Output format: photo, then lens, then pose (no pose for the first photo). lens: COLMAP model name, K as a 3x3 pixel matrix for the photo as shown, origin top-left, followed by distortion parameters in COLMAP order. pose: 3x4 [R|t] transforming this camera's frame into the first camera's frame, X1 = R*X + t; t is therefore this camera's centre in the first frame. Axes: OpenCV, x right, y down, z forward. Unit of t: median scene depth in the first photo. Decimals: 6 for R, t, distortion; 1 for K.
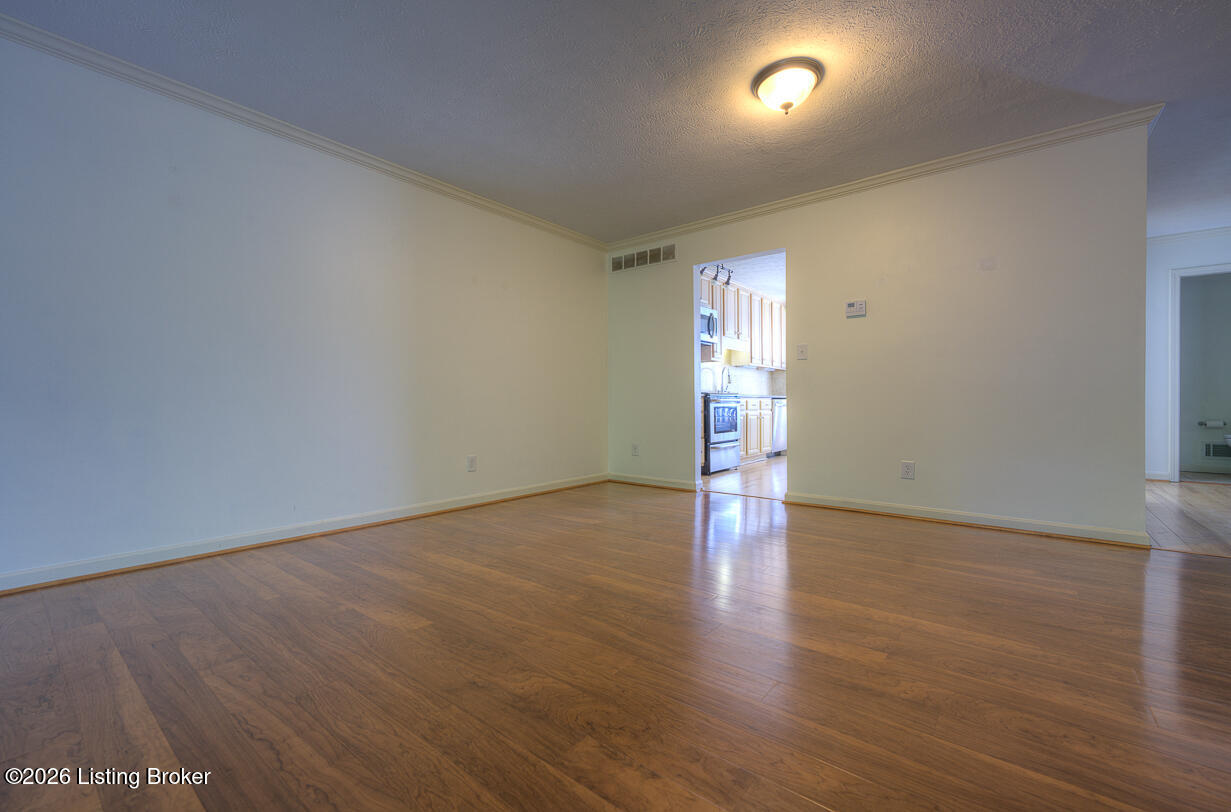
lens RADIAL K [[508.5, 0, 613.7], [0, 508.5, 398.1], [0, 0, 1]] dist [0.003600, -0.001202]
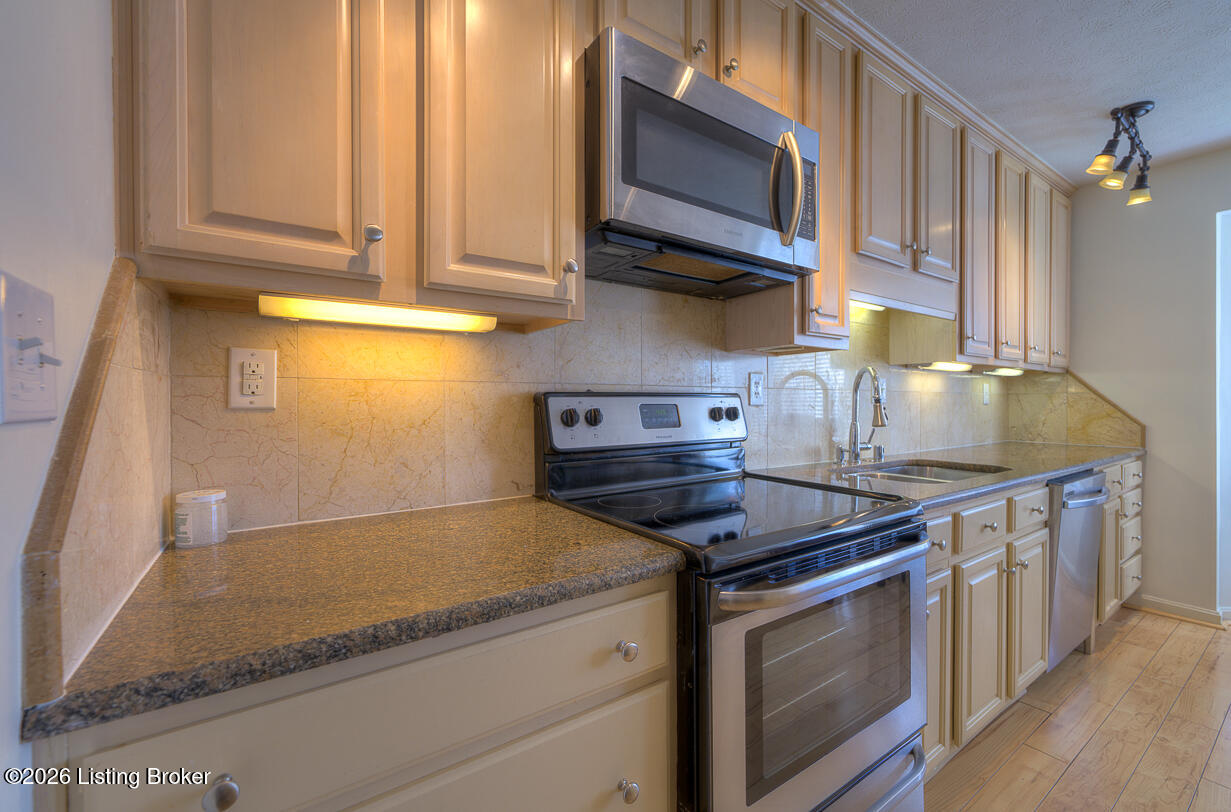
lens RADIAL K [[508.5, 0, 616.6], [0, 508.5, 406.8], [0, 0, 1]] dist [0.003600, -0.001202]
pose [[0.961607, 0.005589, -0.274375, 0.161457], [-0.000685, 0.999838, 0.017967, -0.044329], [0.274431, -0.017089, 0.961455, 0.674152]]
